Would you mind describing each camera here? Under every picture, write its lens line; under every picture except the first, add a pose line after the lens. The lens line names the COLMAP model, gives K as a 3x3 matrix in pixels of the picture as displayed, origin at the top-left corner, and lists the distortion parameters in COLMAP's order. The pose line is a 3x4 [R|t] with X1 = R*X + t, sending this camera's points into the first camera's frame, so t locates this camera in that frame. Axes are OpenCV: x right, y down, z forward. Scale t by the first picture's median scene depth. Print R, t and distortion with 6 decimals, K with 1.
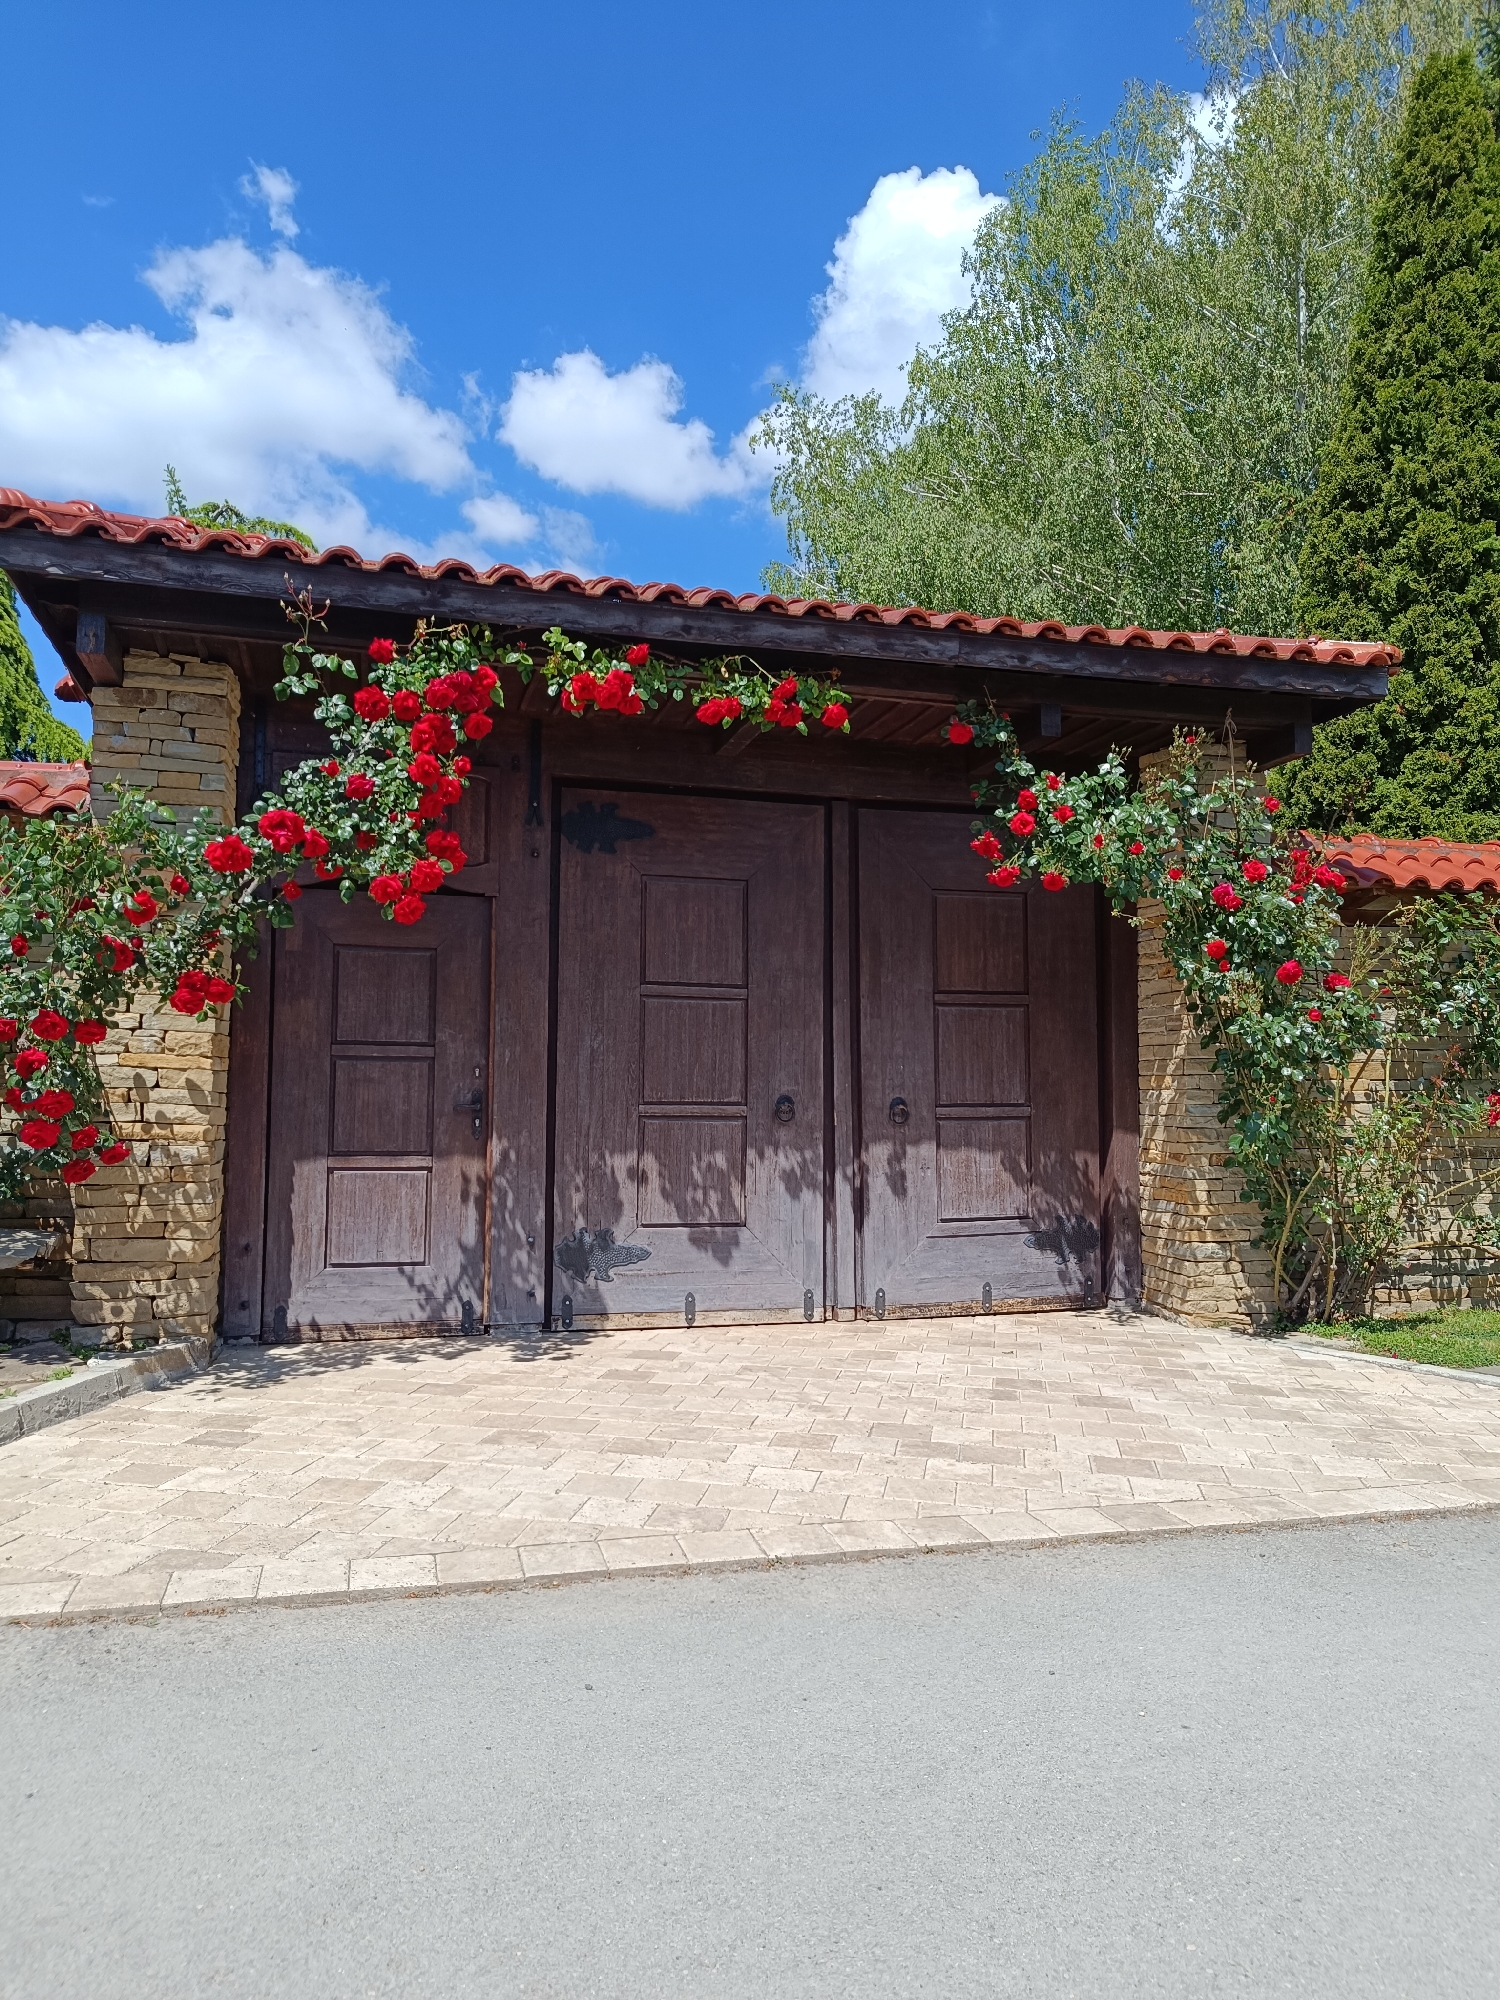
lens RADIAL K [[1387.8, 0, 749.3], [0, 1387.8, 1000.8], [0, 0, 1]] dist [0.008354, -0.001864]
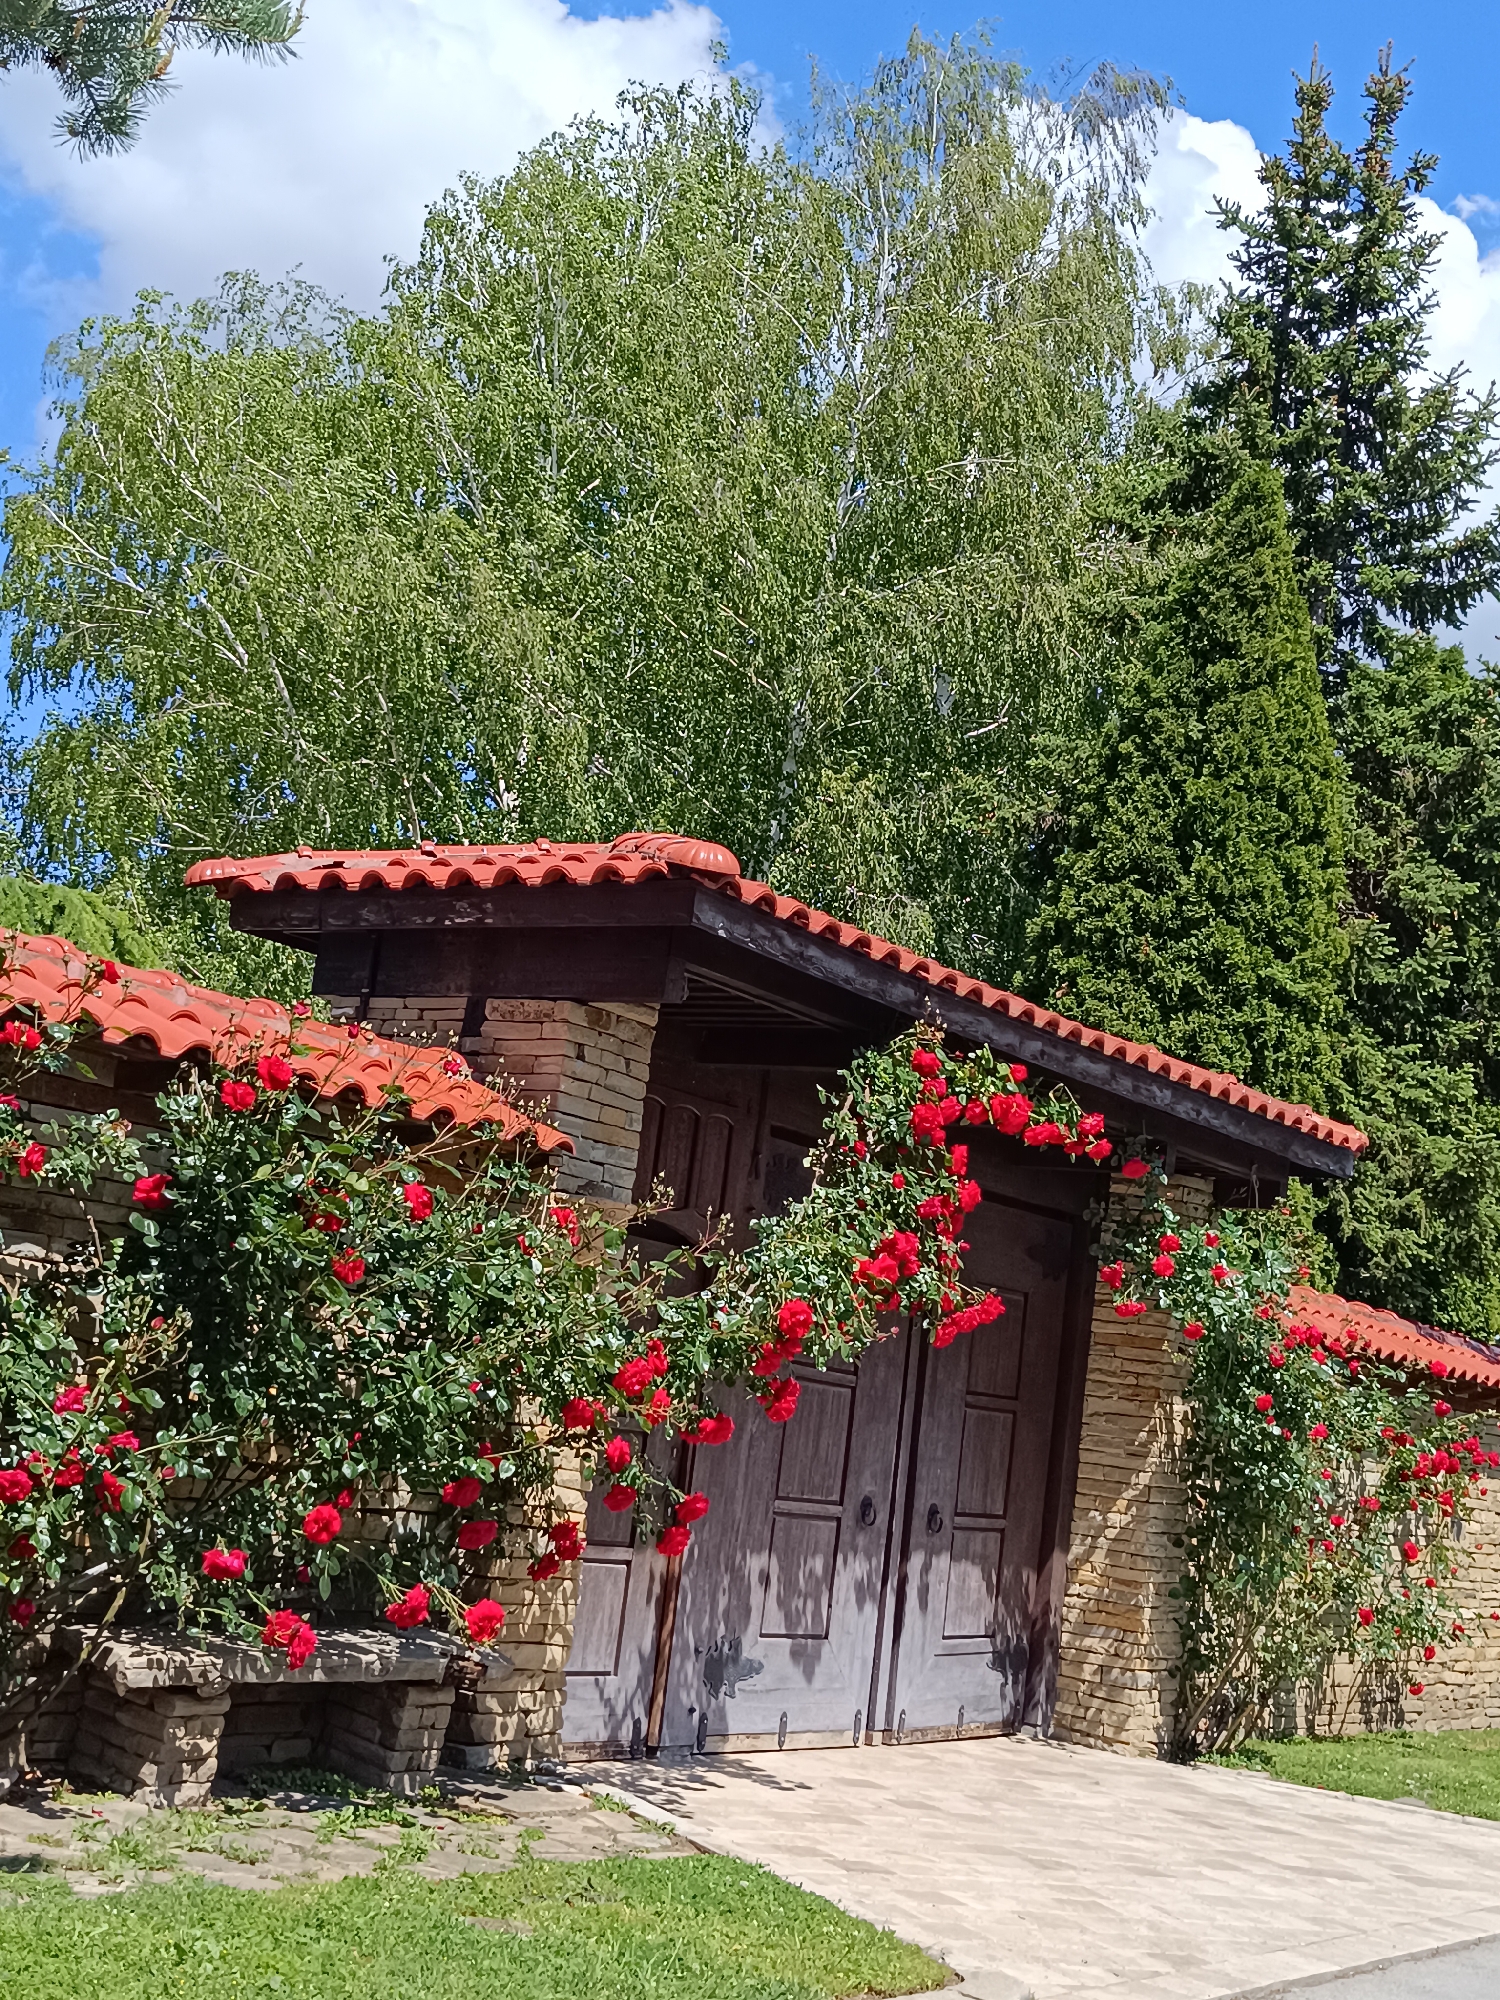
lens RADIAL K [[2496.4, 0, 750.8], [0, 2496.4, 999.2], [0, 0, 1]] dist [0.013609, 0.000000]
pose [[0.768009, 0.194157, 0.610300, -1.104928], [-0.159529, 0.980899, -0.111304, -0.058679], [-0.620253, -0.011878, 0.784312, -0.249366]]
